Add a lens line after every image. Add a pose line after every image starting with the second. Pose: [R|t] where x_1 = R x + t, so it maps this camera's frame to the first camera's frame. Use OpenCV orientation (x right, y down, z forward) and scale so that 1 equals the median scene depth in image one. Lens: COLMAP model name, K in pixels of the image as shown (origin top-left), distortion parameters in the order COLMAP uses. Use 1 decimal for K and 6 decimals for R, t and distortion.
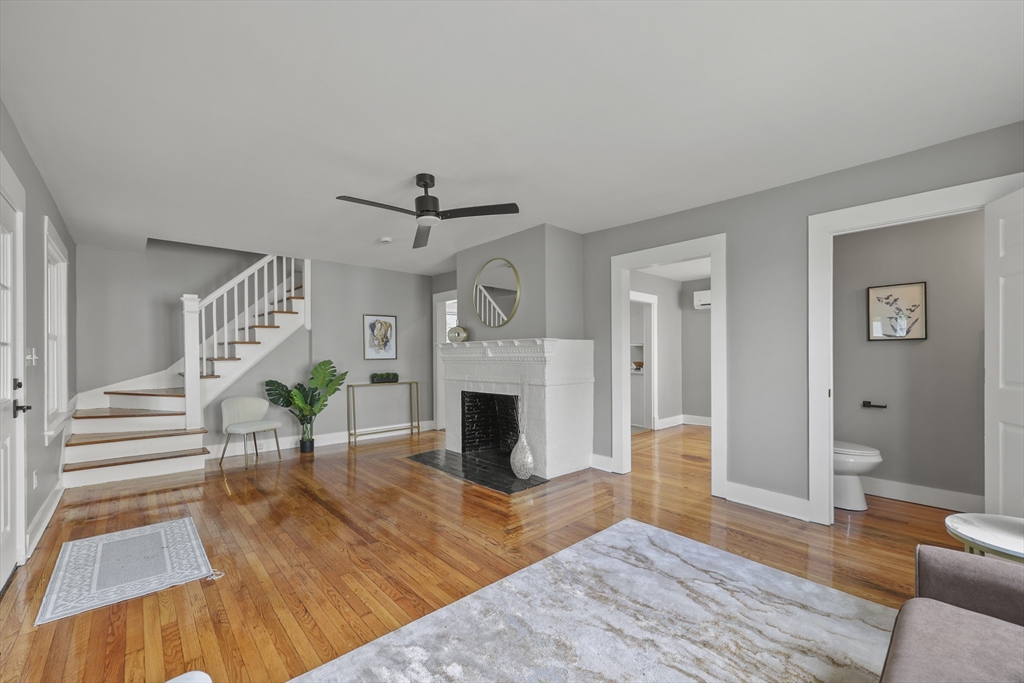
lens RADIAL K [[418.7, 0, 516.3], [0, 418.7, 355.0], [0, 0, 1]] dist [-0.000382, 0.000017]
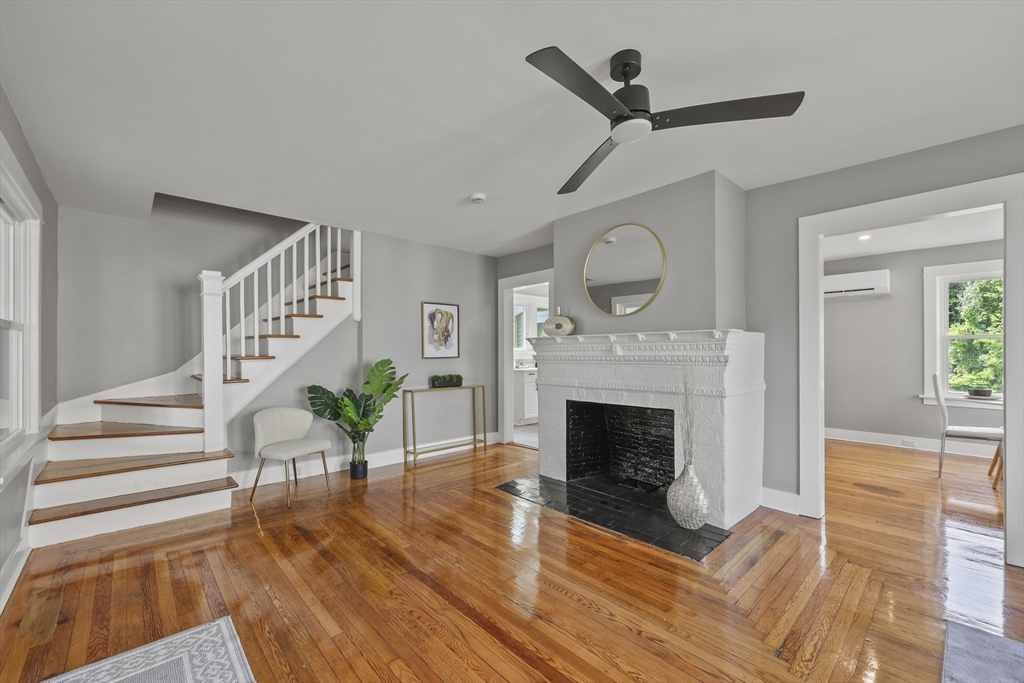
lens RADIAL K [[416.9, 0, 518.6], [0, 416.9, 350.0], [0, 0, 1]] dist [-0.000428, 0.000165]
pose [[0.999960, 0.002283, 0.008618, -0.223871], [-0.002226, 0.999976, -0.006608, 0.000111], [-0.008633, 0.006589, 0.999941, 0.238931]]
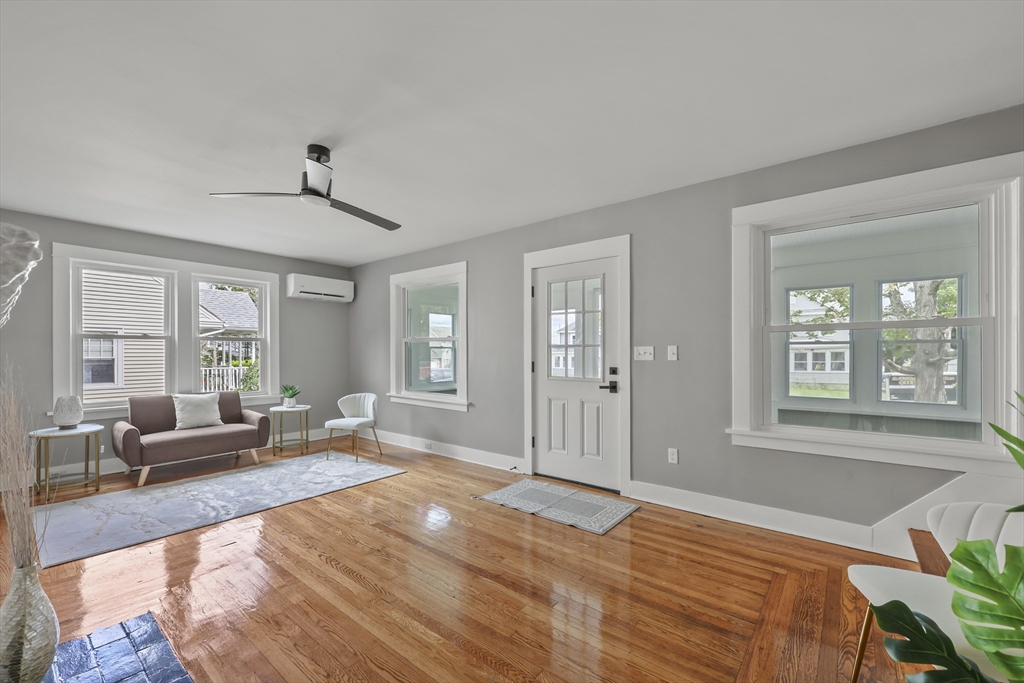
lens RADIAL K [[418.4, 0, 518.8], [0, 418.4, 352.6], [0, 0, 1]] dist [0.001316, 0.000064]
pose [[-0.987628, 0.007245, -0.156648, -0.291719], [0.006419, 0.999963, 0.005777, -0.003054], [0.156684, 0.004700, -0.987638, 1.153698]]
